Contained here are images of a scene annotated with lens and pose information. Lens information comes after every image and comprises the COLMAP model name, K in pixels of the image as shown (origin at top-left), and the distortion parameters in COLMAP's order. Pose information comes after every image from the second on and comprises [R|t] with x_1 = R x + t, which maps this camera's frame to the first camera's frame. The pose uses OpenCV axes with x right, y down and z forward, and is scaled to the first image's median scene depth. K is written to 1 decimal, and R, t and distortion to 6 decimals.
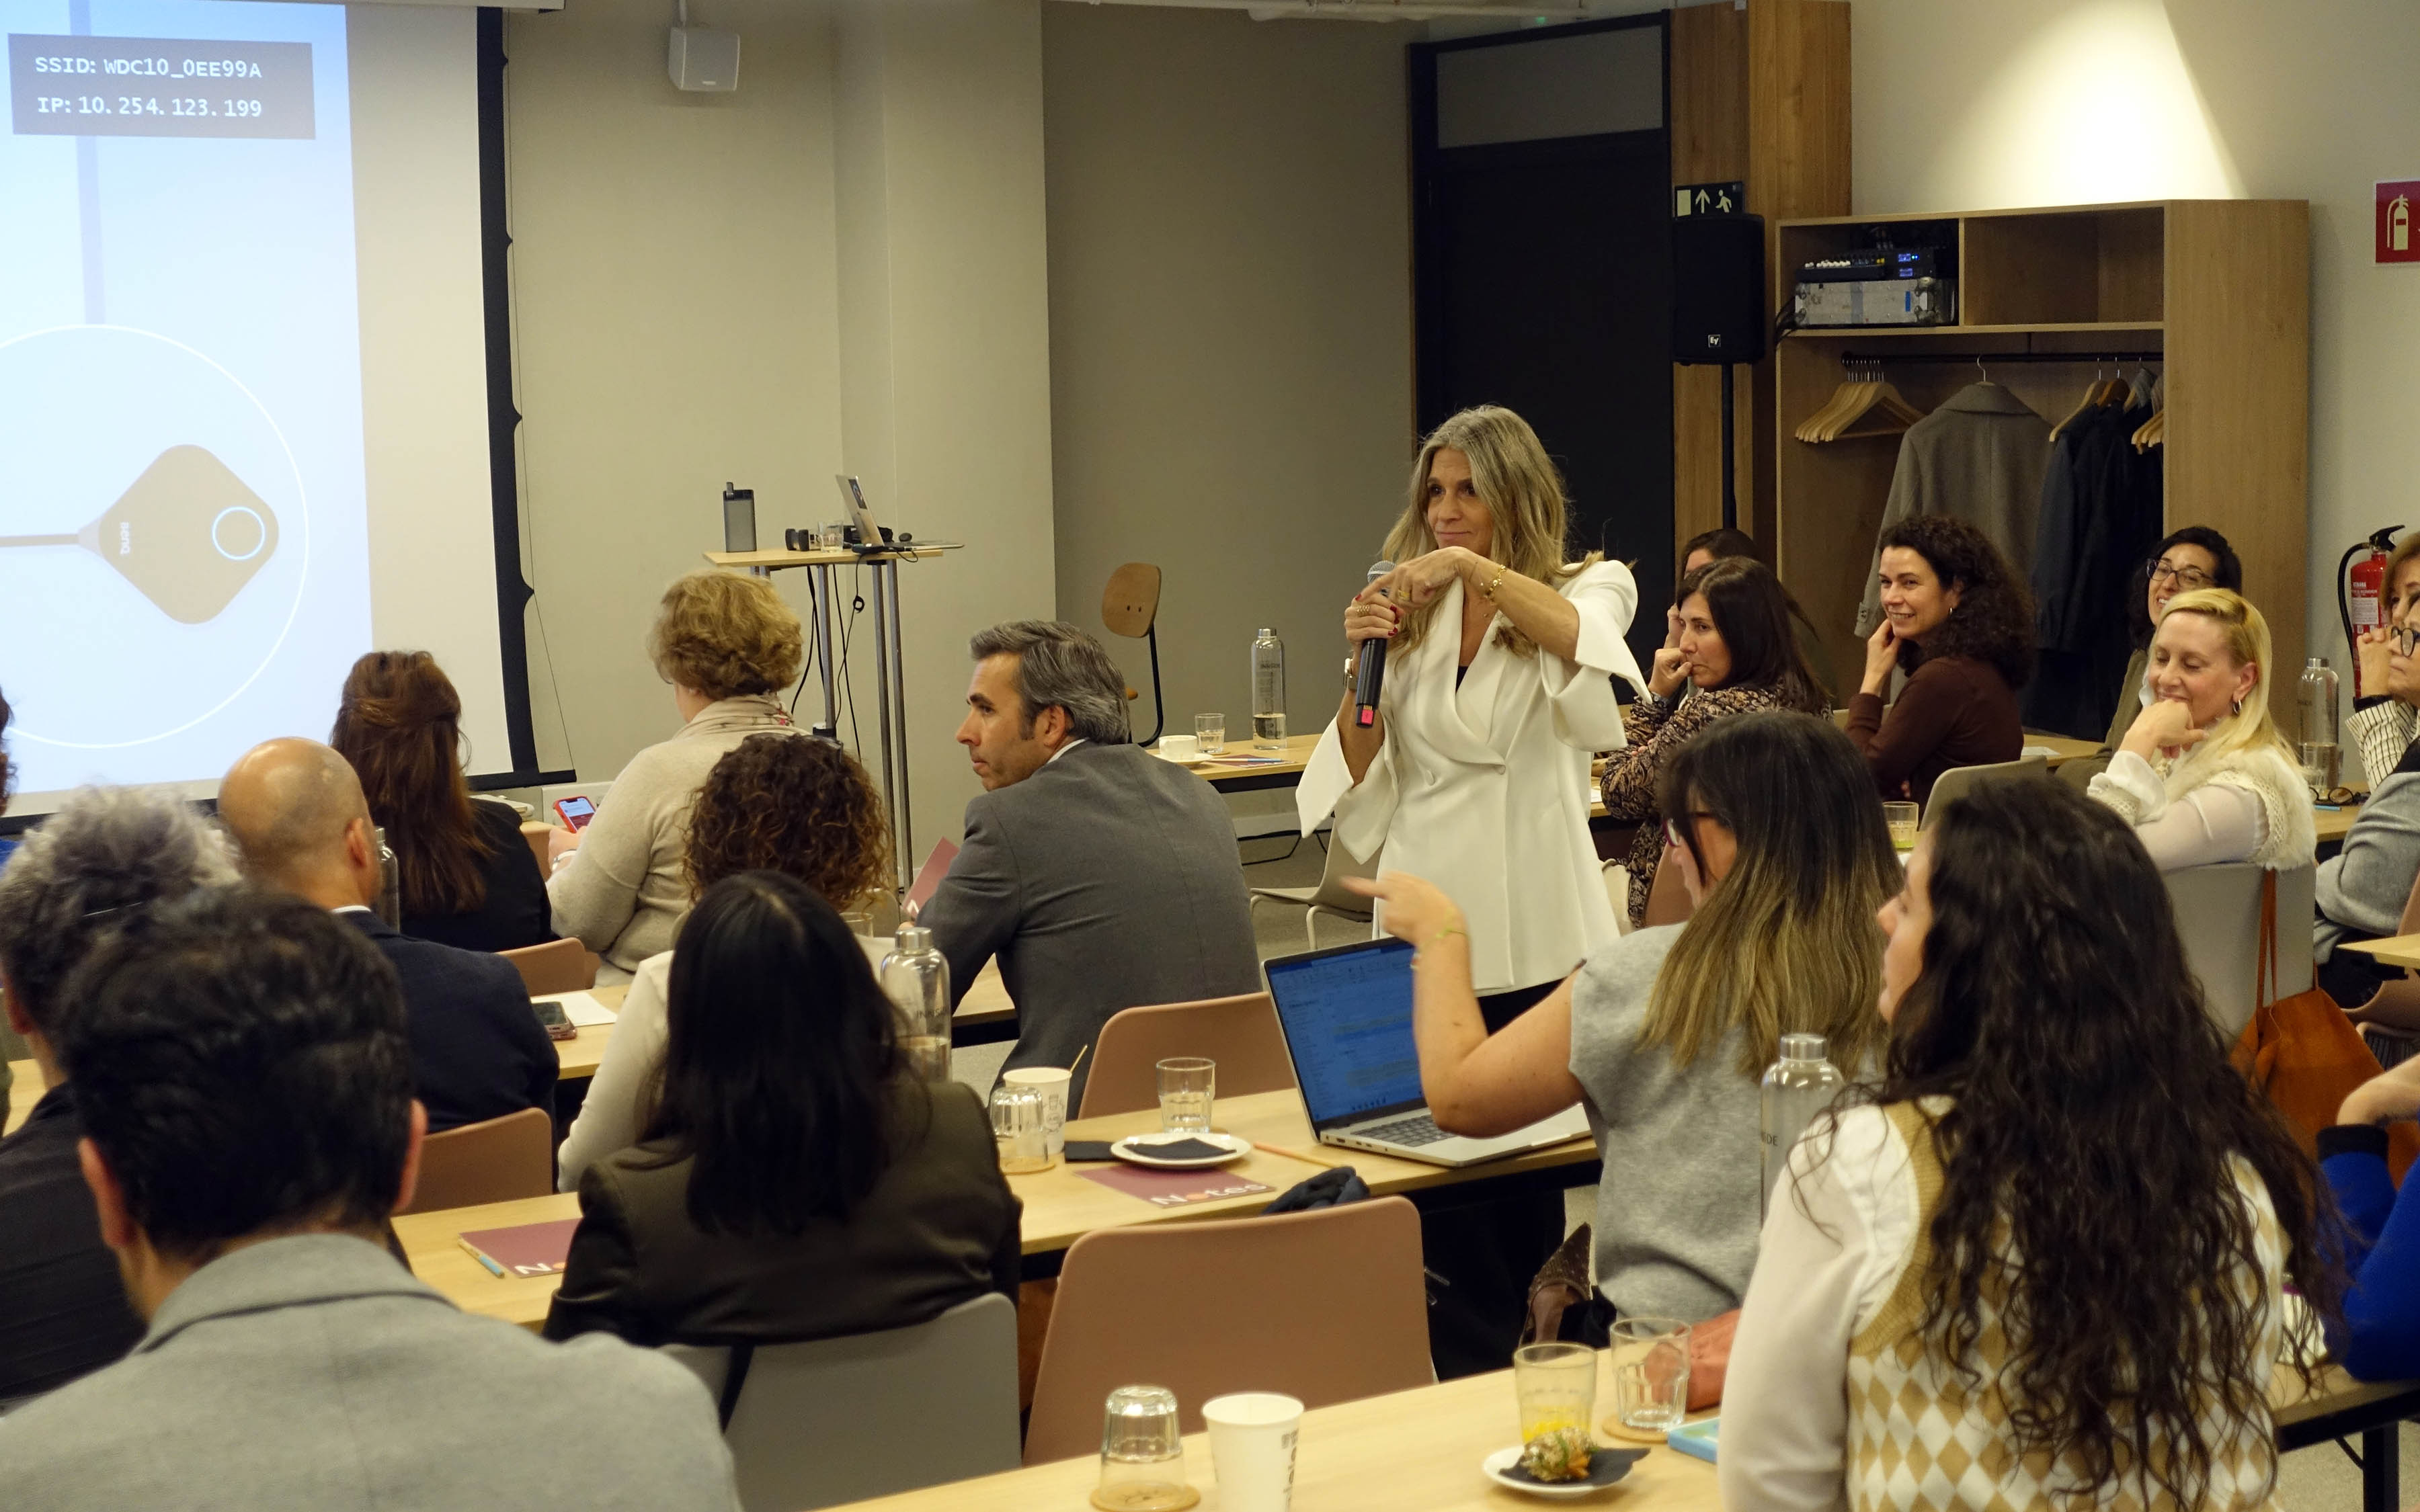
lens RADIAL K [[3897.9, 0, 1291.8], [0, 3897.9, 756.5], [0, 0, 1]] dist [-0.030908, 0.057807]
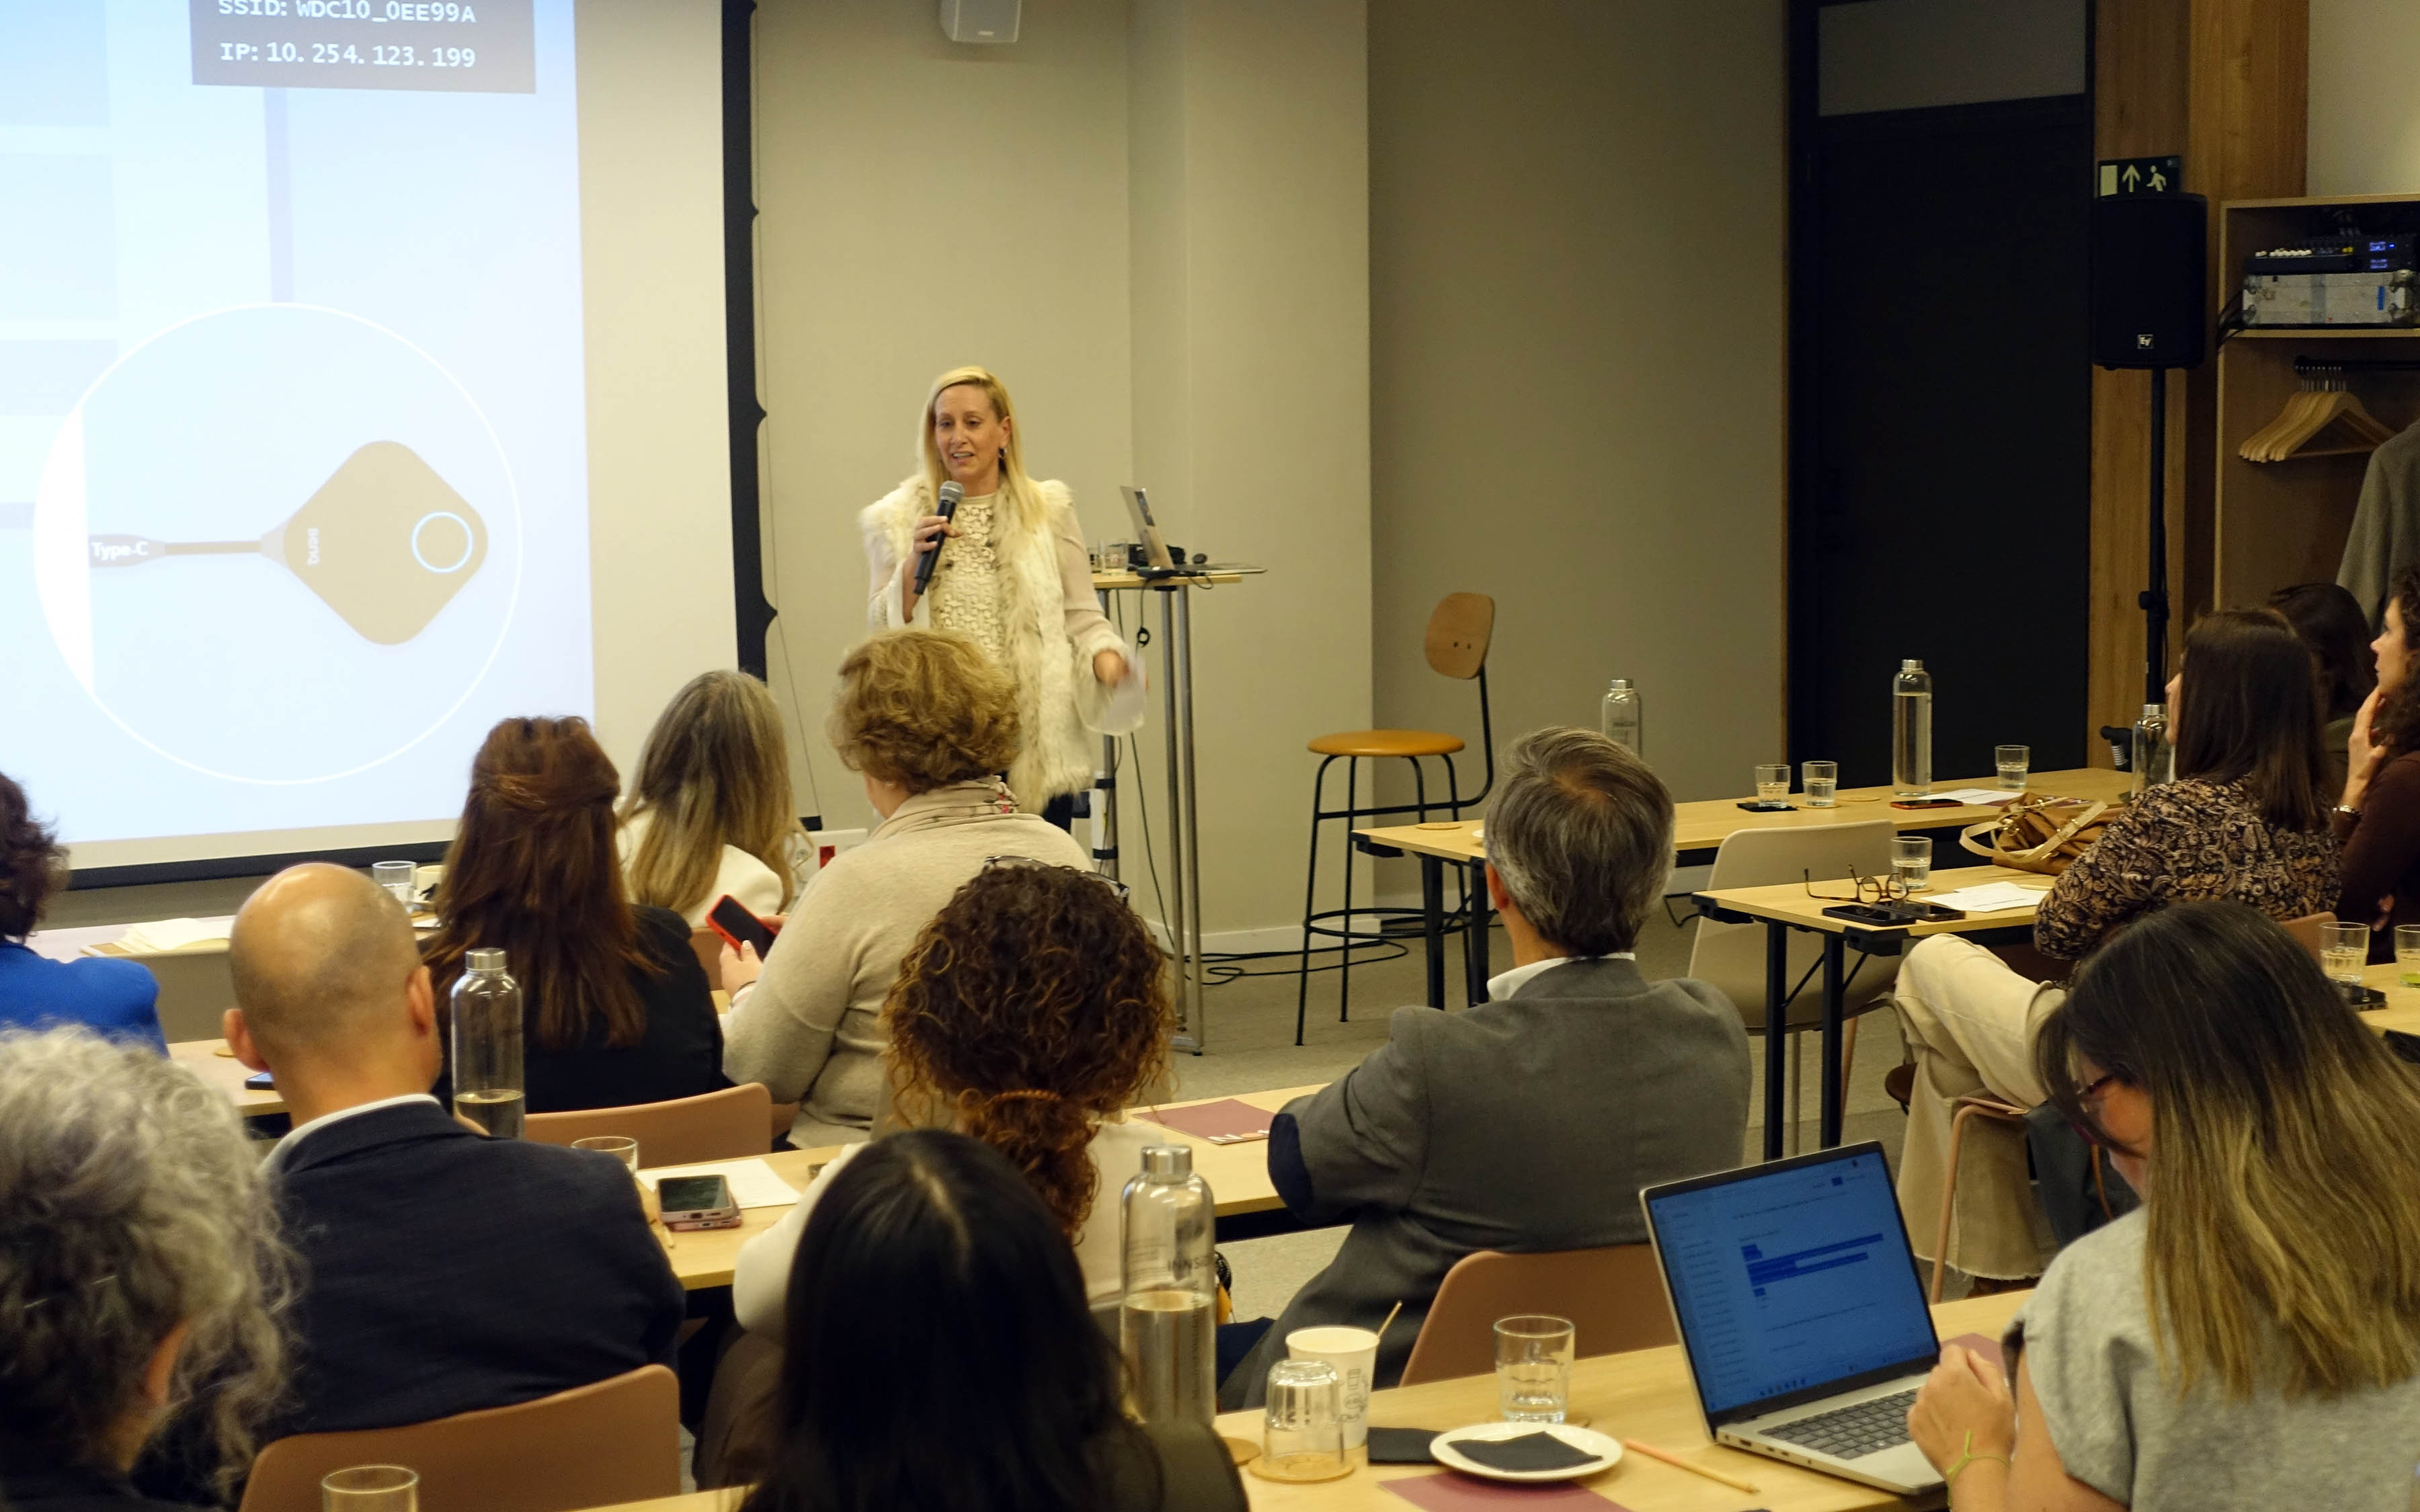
lens RADIAL K [[3978.1, 0, 1354.0], [0, 3978.1, 810.1], [0, 0, 1]] dist [-0.012841, -0.099851]
pose [[0.997729, 0.018227, -0.064849, -0.006602], [-0.017391, 0.999758, 0.013440, -0.012897], [0.065078, -0.012282, 0.997805, 0.119616]]
